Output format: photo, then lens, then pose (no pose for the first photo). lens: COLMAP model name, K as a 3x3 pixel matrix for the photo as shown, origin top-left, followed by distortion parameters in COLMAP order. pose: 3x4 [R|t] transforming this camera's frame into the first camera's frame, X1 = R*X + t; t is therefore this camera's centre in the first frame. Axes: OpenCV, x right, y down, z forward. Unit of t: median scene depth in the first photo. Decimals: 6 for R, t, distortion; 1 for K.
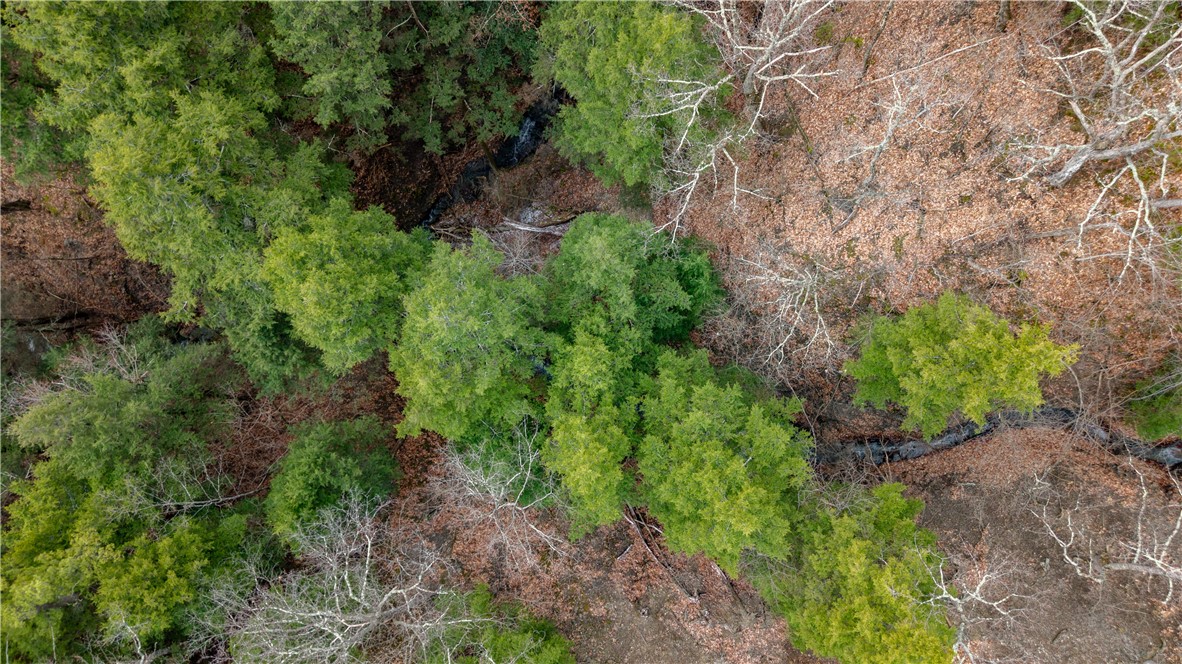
lens RADIAL K [[800.5, 0, 590.1], [0, 800.5, 335.3], [0, 0, 1]] dist [0.018146, -0.041237]
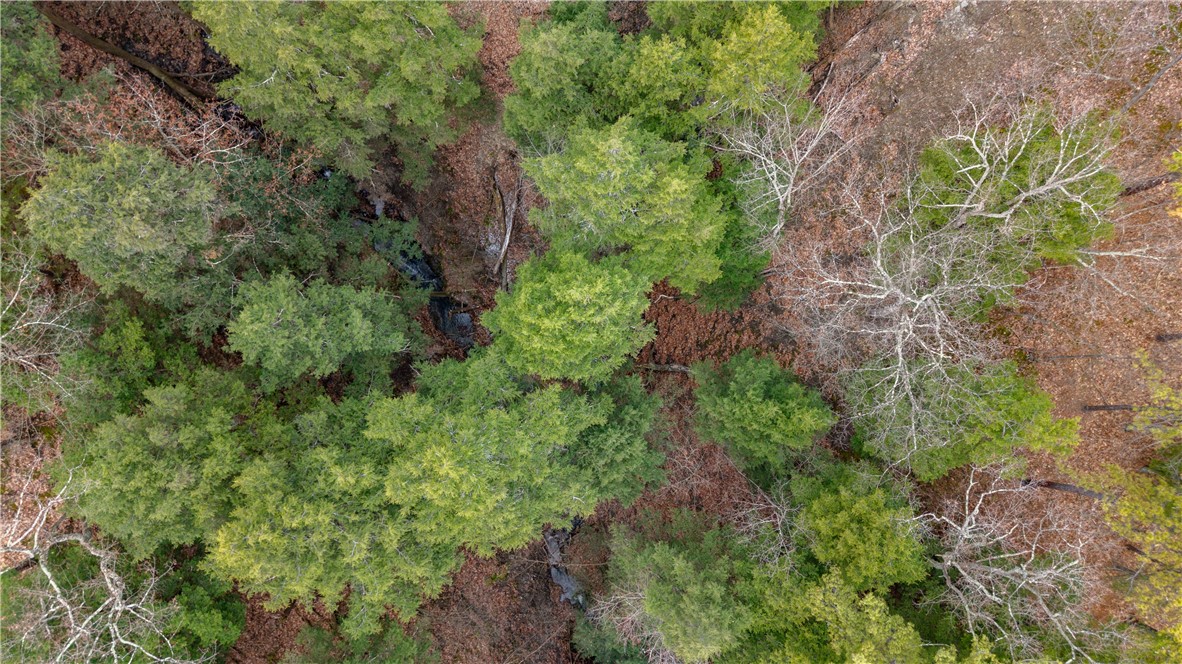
lens RADIAL K [[800.8, 0, 591.0], [0, 800.8, 332.0], [0, 0, 1]] dist [0.018944, -0.033053]
pose [[0.048883, -0.994781, 0.089560, -0.364988], [0.998801, 0.048927, -0.001703, -0.027360], [-0.002688, 0.089536, 0.995980, 0.009970]]
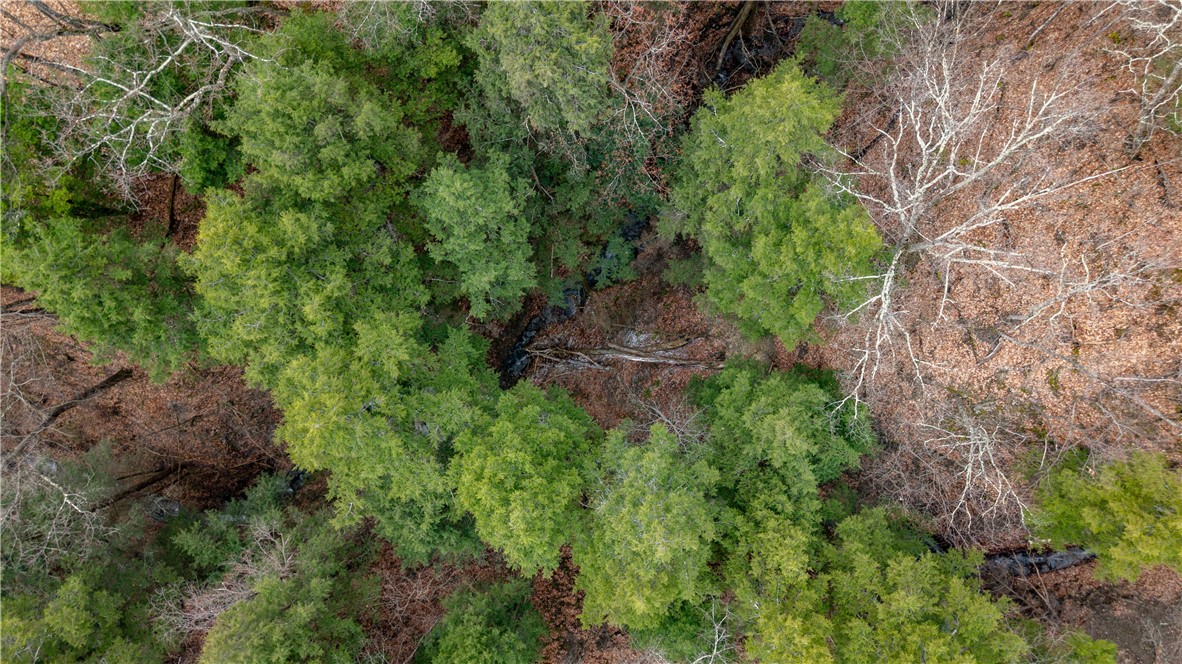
lens RADIAL K [[800.8, 0, 591.0], [0, 800.8, 332.0], [0, 0, 1]] dist [0.018944, -0.033053]
pose [[0.996214, -0.086876, 0.003260, -0.181322], [0.086933, 0.995807, -0.028465, -0.186289], [-0.000774, 0.028641, 0.999589, 0.001042]]
